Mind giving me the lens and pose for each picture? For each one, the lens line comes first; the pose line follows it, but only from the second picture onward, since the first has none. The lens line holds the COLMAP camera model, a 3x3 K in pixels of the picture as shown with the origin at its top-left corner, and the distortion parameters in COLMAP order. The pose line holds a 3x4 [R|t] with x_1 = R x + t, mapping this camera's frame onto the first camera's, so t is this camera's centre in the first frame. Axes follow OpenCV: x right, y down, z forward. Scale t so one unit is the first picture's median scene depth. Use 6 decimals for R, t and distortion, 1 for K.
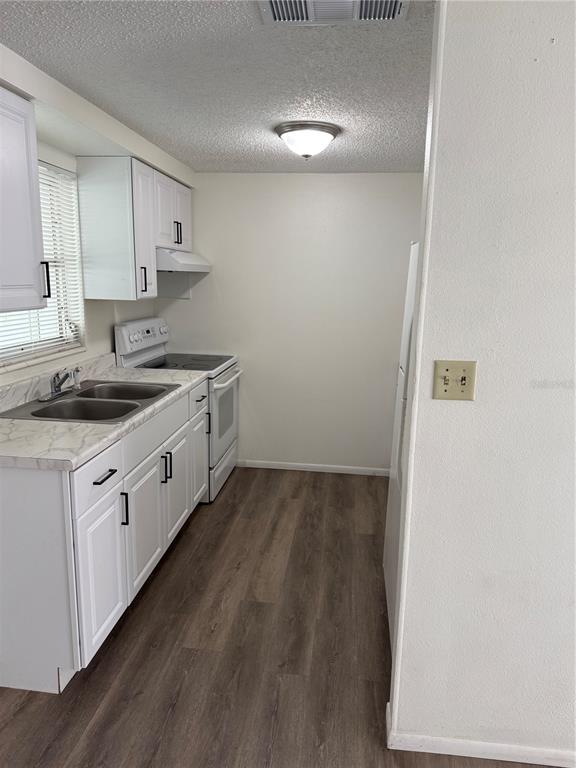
lens RADIAL K [[544.4, 0, 283.6], [0, 544.4, 397.2], [0, 0, 1]] dist [0.075418, -0.080739]
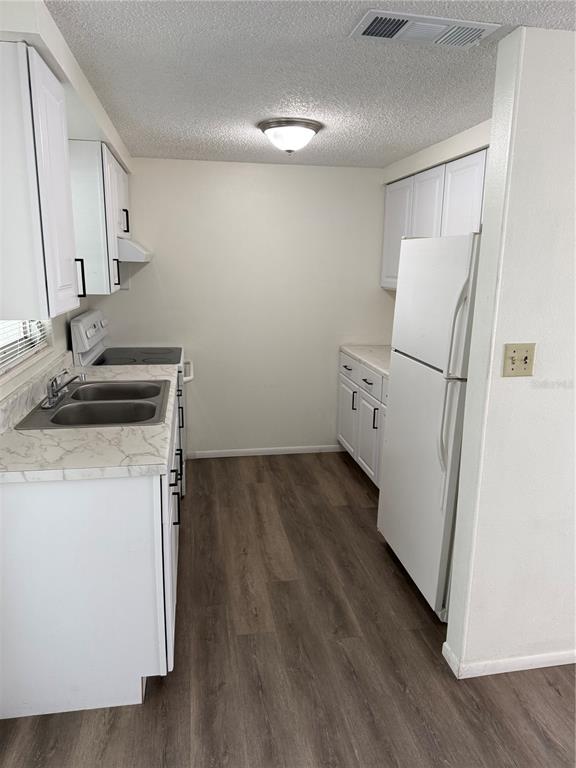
lens RADIAL K [[544.4, 0, 283.6], [0, 544.4, 397.2], [0, 0, 1]] dist [0.075418, -0.080739]
pose [[0.955646, -0.077870, 0.284036, -0.310089], [0.069199, 0.996782, 0.040450, -0.020262], [-0.286272, -0.019000, 0.957960, 0.001294]]
